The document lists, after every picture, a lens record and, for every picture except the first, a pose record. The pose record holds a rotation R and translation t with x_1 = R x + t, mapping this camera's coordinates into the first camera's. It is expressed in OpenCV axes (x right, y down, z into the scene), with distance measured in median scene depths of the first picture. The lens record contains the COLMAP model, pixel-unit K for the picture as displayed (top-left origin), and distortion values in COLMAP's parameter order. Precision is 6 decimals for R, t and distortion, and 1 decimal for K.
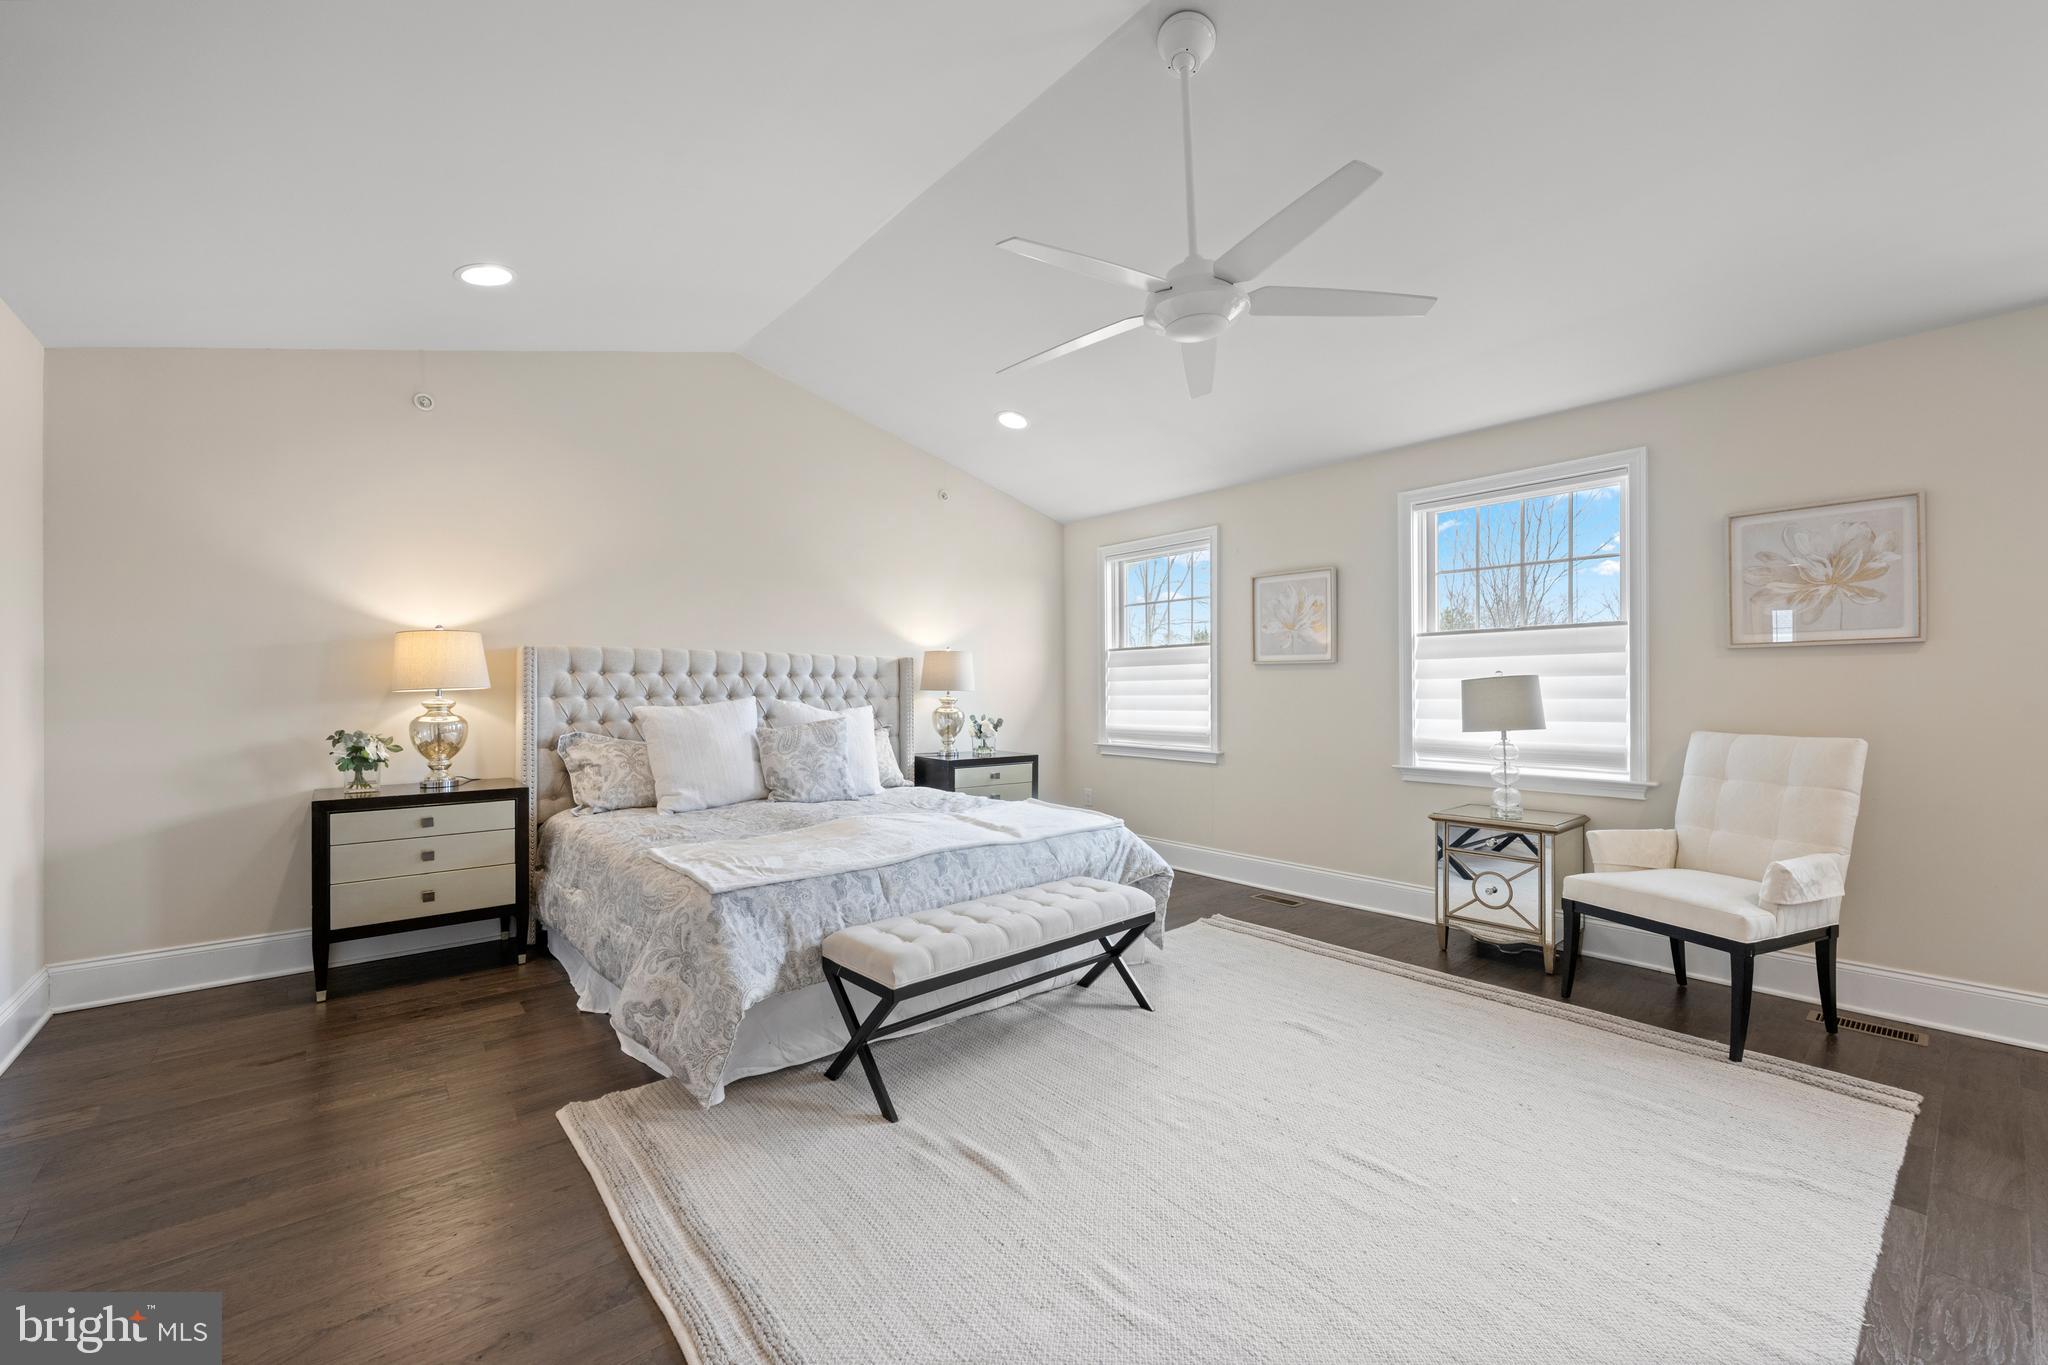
lens RADIAL K [[817.7, 0, 1013.2], [0, 817.7, 688.3], [0, 0, 1]] dist [-0.004745, 0.000139]
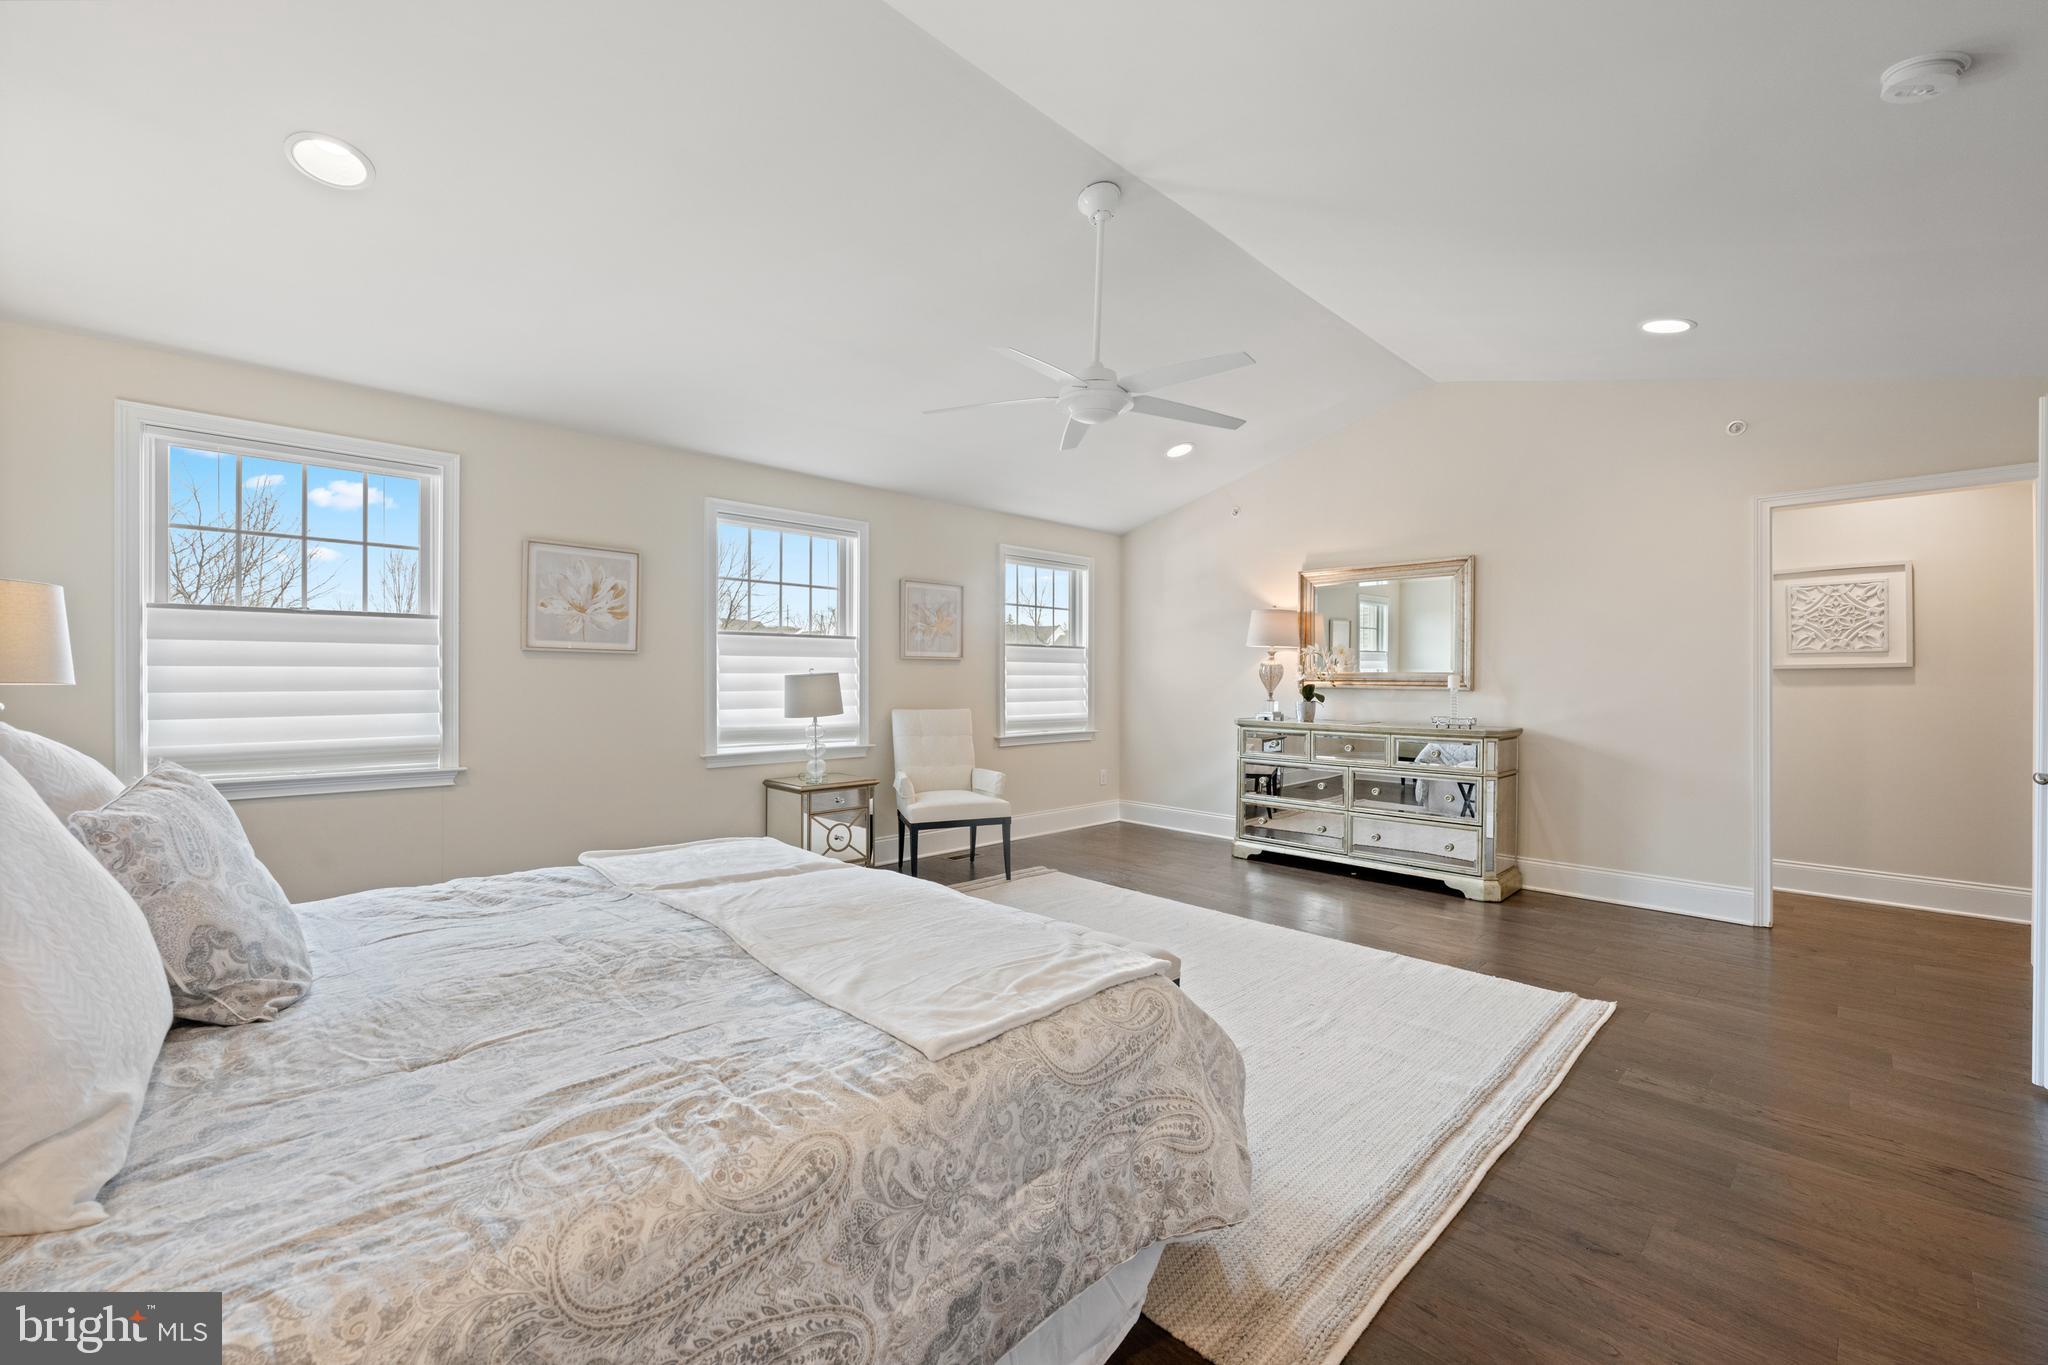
lens RADIAL K [[817.7, 0, 1013.1], [0, 817.7, 683.9], [0, 0, 1]] dist [-0.004745, 0.000139]
pose [[-0.069183, 0.000522, 0.997604, -0.695344], [-0.004203, 0.999991, -0.000815, 0.002068], [-0.997595, -0.004250, -0.069180, 0.771180]]
